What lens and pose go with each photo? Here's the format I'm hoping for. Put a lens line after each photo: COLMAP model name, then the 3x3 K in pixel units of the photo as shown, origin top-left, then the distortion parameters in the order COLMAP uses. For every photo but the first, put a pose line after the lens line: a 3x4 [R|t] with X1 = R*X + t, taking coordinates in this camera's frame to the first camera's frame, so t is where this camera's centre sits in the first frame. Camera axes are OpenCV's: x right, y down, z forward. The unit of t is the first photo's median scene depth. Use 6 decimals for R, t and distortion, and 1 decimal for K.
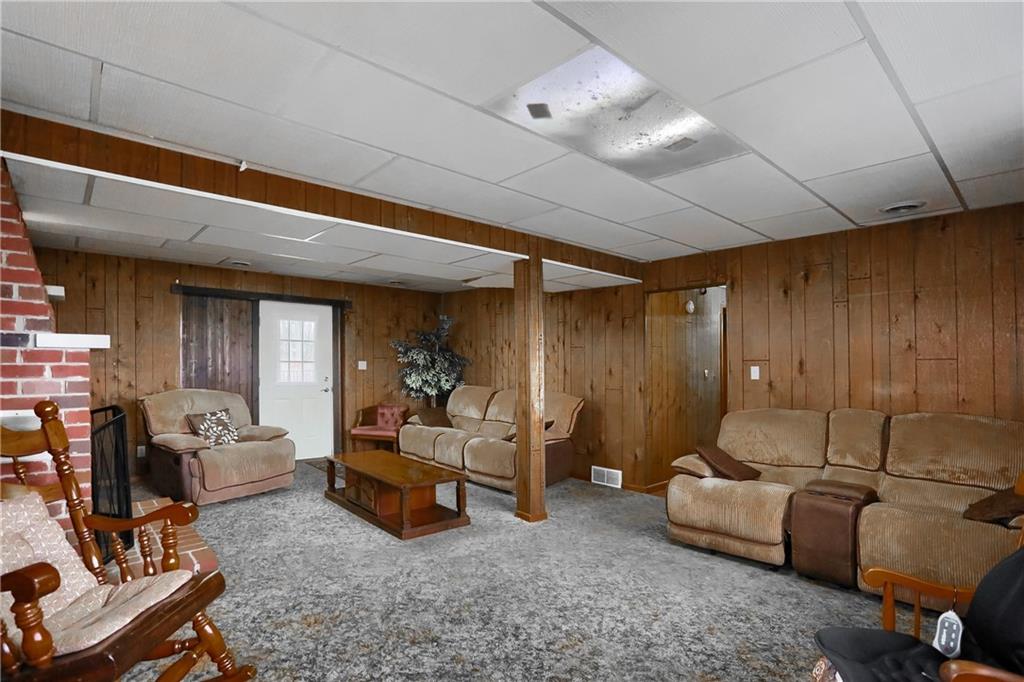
lens RADIAL K [[511.3, 0, 512.0], [0, 511.3, 341.0], [0, 0, 1]] dist [-0.005024, -0.001012]
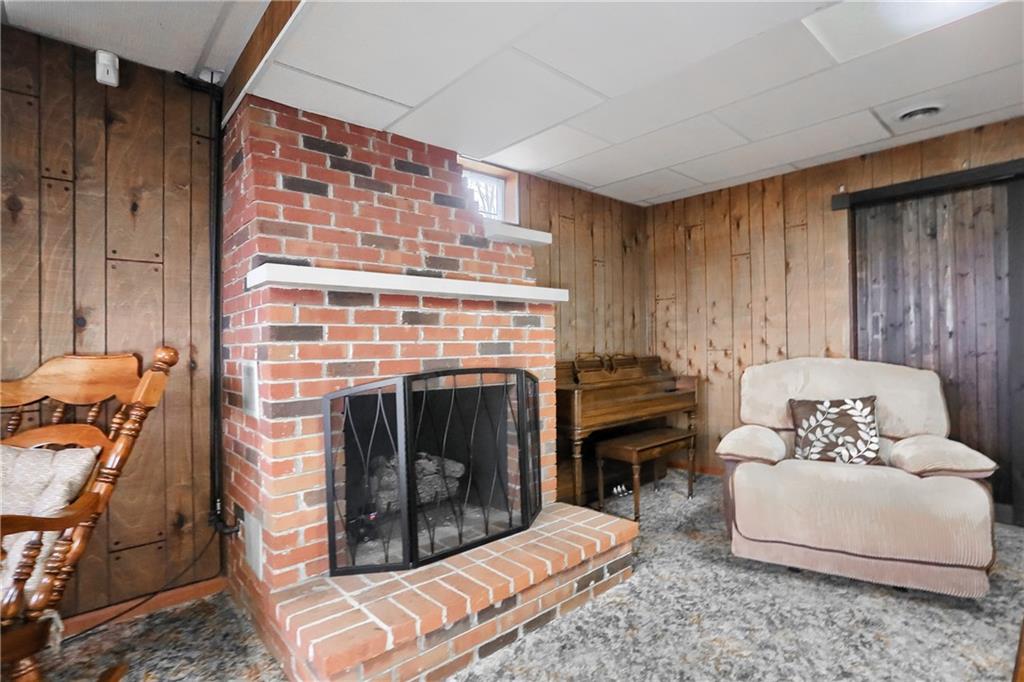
lens RADIAL K [[511.3, 0, 512.0], [0, 511.3, 341.0], [0, 0, 1]] dist [-0.005024, -0.001012]
pose [[-0.013479, -0.021915, -0.999669, -0.027634], [0.051667, 0.998409, -0.022584, 0.068857], [0.998573, -0.051954, -0.012325, 0.645552]]
